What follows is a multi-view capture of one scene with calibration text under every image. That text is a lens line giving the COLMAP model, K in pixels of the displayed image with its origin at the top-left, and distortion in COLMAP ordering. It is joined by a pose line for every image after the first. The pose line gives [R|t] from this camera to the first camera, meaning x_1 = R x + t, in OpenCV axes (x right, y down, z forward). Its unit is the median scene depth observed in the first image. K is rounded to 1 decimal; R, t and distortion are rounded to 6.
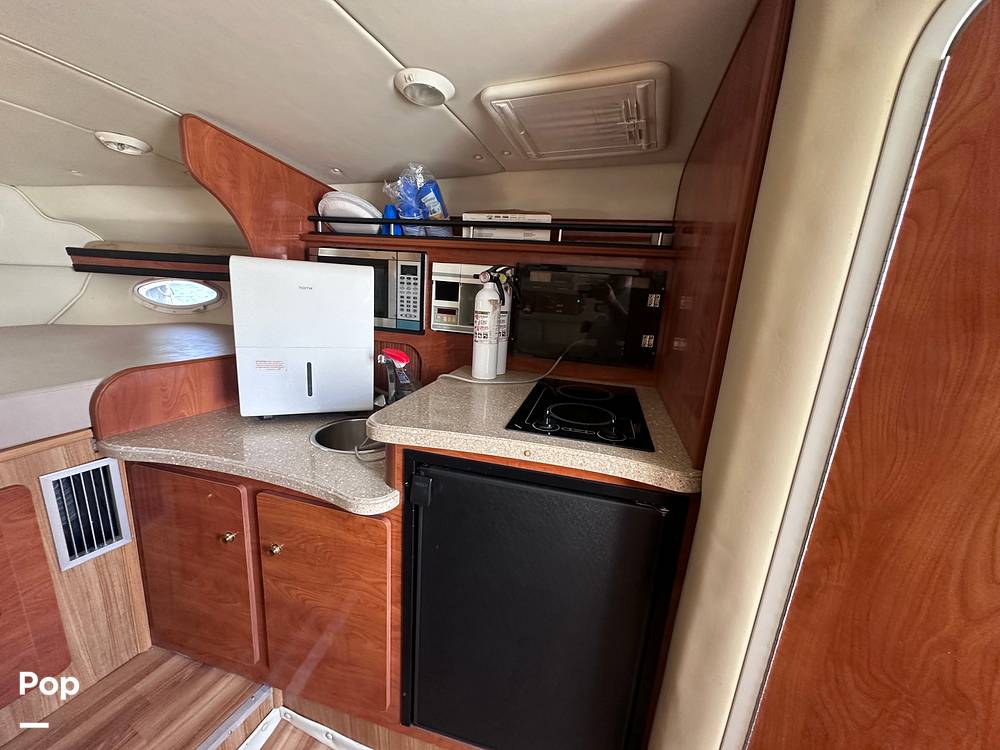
lens RADIAL K [[397.1, 0, 500.3], [0, 397.1, 375.0], [0, 0, 1]] dist [-0.006327, 0.000855]
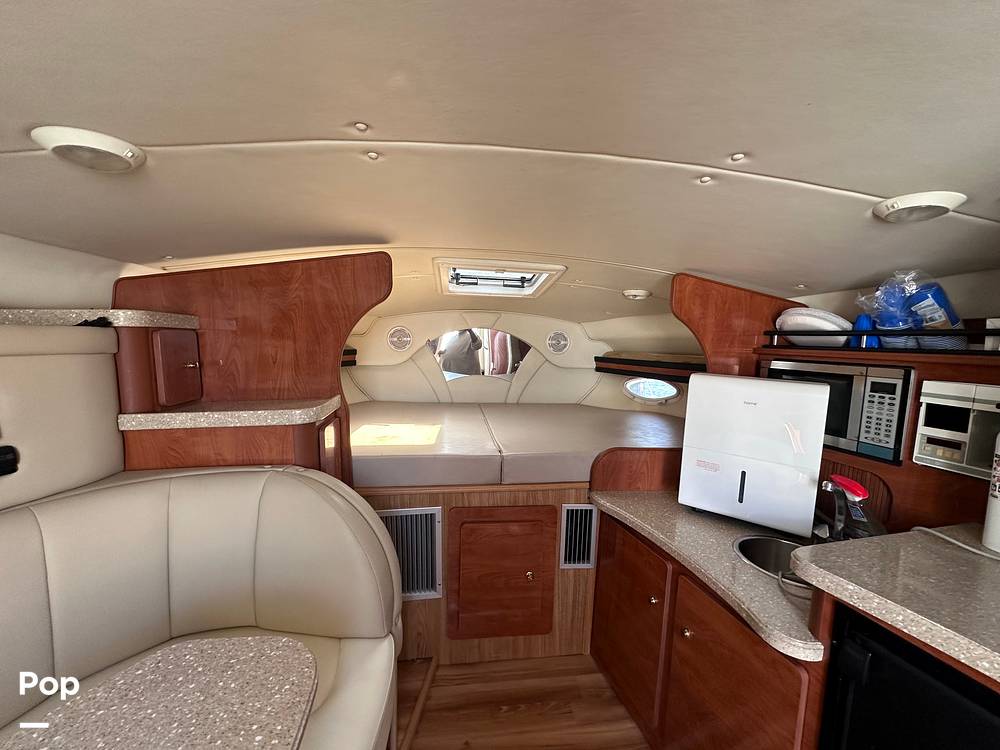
lens RADIAL K [[397.1, 0, 497.4], [0, 397.1, 372.4], [0, 0, 1]] dist [-0.006327, 0.000855]
pose [[0.510056, 0.025088, -0.859775, 0.079948], [-0.204348, 0.974490, -0.092793, -0.050491], [0.835514, 0.223023, 0.502172, -0.134130]]
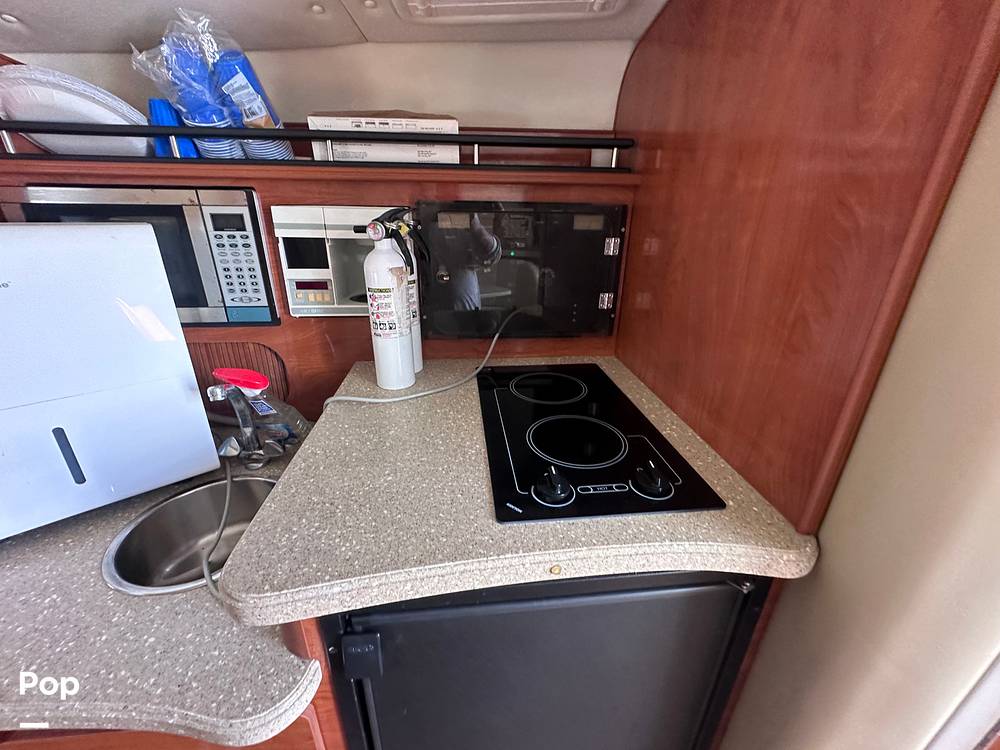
lens RADIAL K [[397.1, 0, 501.0], [0, 397.1, 372.6], [0, 0, 1]] dist [-0.006327, 0.000855]
pose [[0.936068, -0.180192, 0.302172, -0.073679], [0.124530, 0.972978, 0.194437, -0.117127], [-0.329043, -0.144377, 0.933213, 0.306107]]
